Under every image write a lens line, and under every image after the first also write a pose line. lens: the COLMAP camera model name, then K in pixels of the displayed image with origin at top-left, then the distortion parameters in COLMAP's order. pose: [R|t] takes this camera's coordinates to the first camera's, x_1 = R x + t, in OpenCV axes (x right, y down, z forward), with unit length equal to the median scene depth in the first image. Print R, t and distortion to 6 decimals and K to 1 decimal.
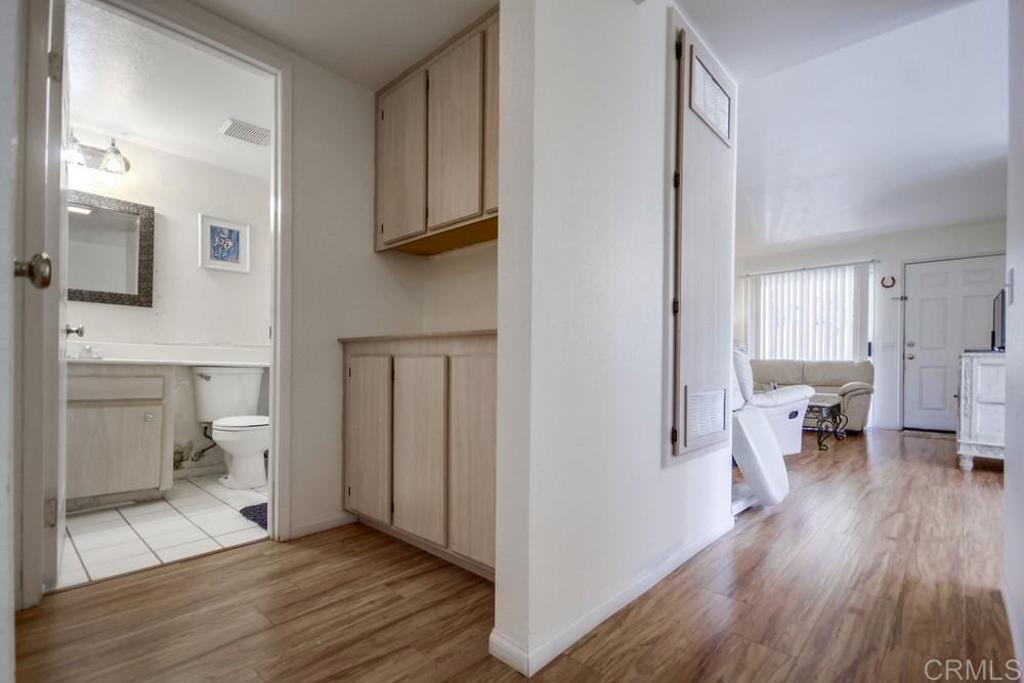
lens RADIAL K [[476.9, 0, 498.9], [0, 476.9, 365.3], [0, 0, 1]] dist [0.005853, -0.001111]
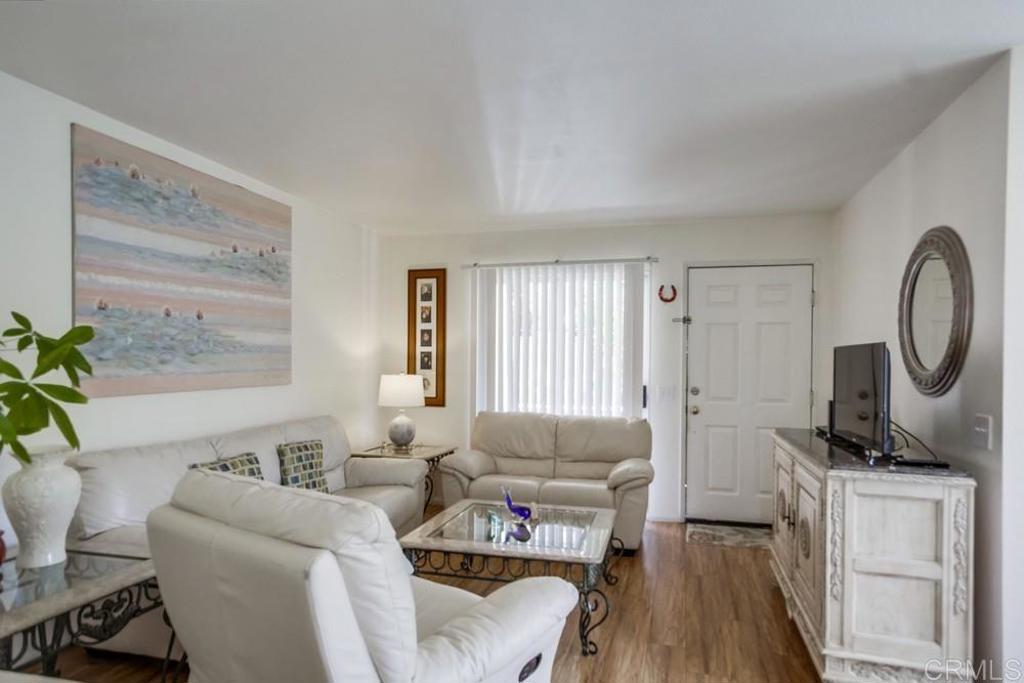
lens RADIAL K [[622.3, 0, 525.2], [0, 622.3, 368.9], [0, 0, 1]] dist [0.019262, 0.012559]
pose [[0.871494, -0.007454, 0.490350, 0.238245], [0.001664, 0.999924, 0.012242, -0.083856], [-0.490404, -0.009853, 0.871440, 0.367645]]
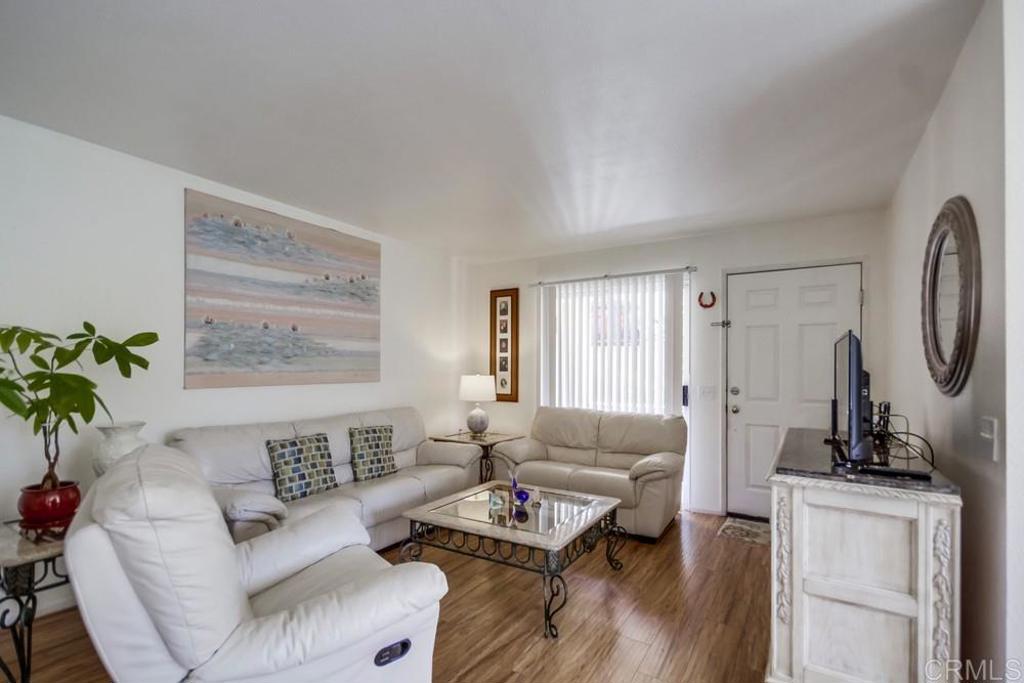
lens RADIAL K [[487.2, 0, 515.7], [0, 487.2, 366.9], [0, 0, 1]] dist [0.022455, -0.002069]
pose [[0.975810, -0.001945, 0.218614, 0.395232], [0.003325, 0.999977, -0.005947, -0.074400], [-0.218597, 0.006530, 0.975793, 0.378838]]
